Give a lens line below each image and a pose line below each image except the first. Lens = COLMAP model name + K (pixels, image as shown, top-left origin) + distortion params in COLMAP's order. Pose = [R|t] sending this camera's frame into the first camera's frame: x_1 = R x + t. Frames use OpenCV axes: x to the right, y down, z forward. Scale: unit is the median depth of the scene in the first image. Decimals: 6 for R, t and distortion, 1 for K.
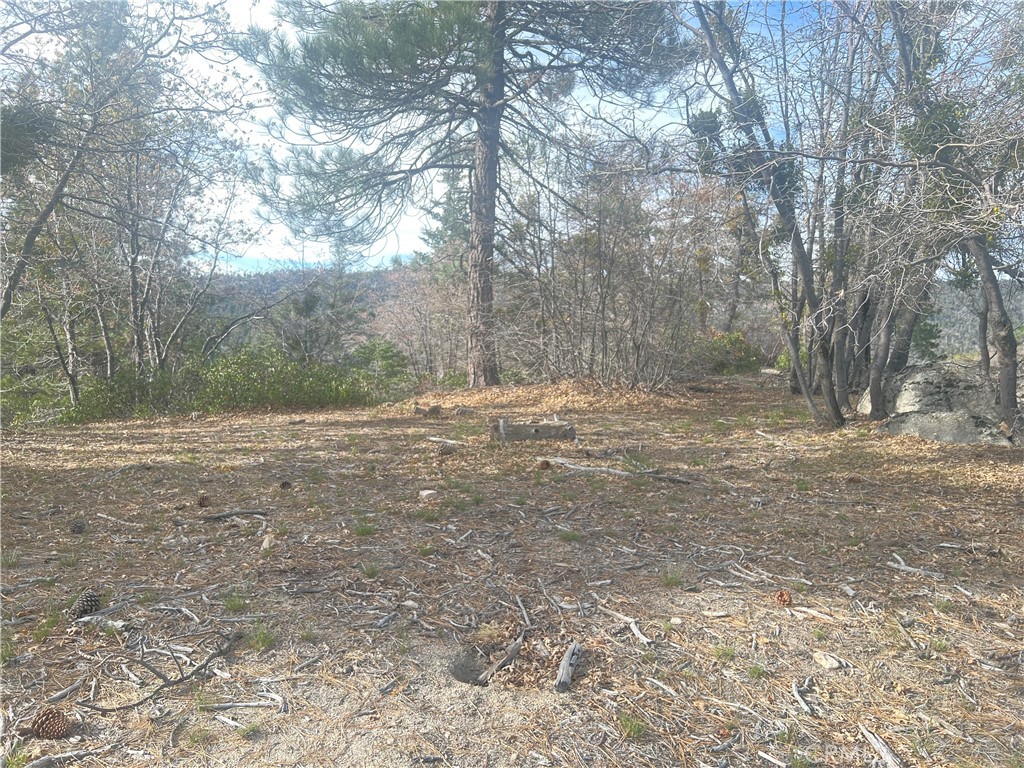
lens RADIAL K [[763.7, 0, 505.7], [0, 763.7, 378.0], [0, 0, 1]] dist [0.050289, -0.060988]
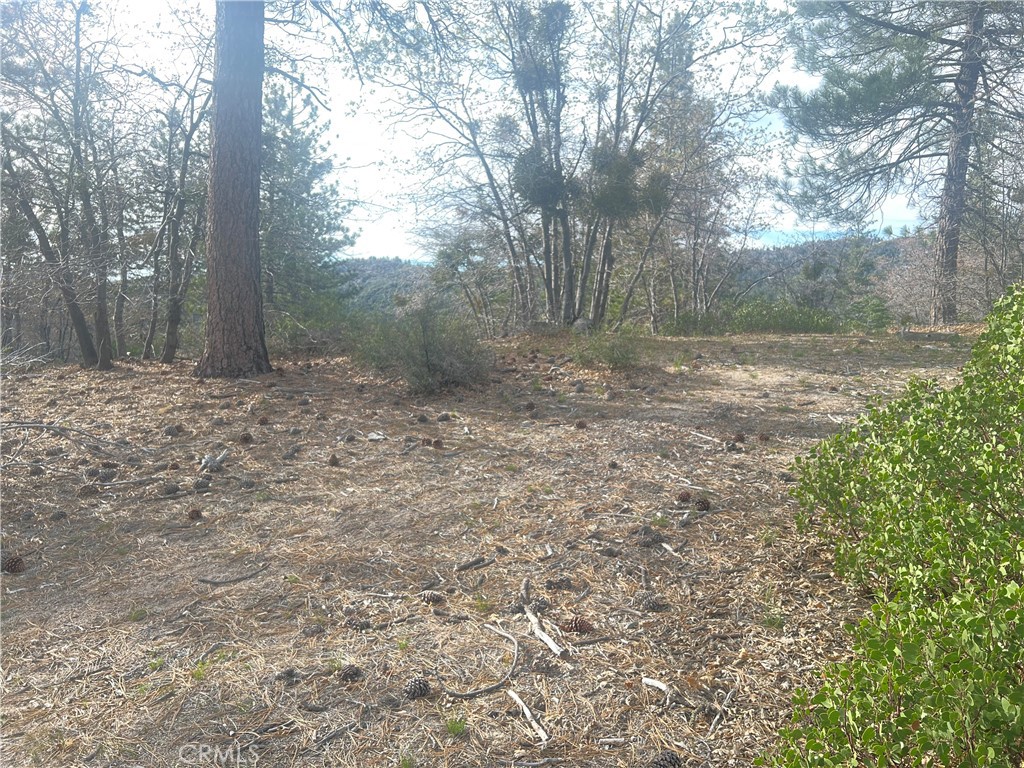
lens RADIAL K [[763.7, 0, 511.3], [0, 763.7, 381.6], [0, 0, 1]] dist [0.050289, -0.060988]
pose [[0.794717, 0.053889, -0.604583, 0.320237], [-0.030777, 0.998347, 0.048530, 0.111084], [0.606199, -0.019961, 0.795062, -0.837221]]
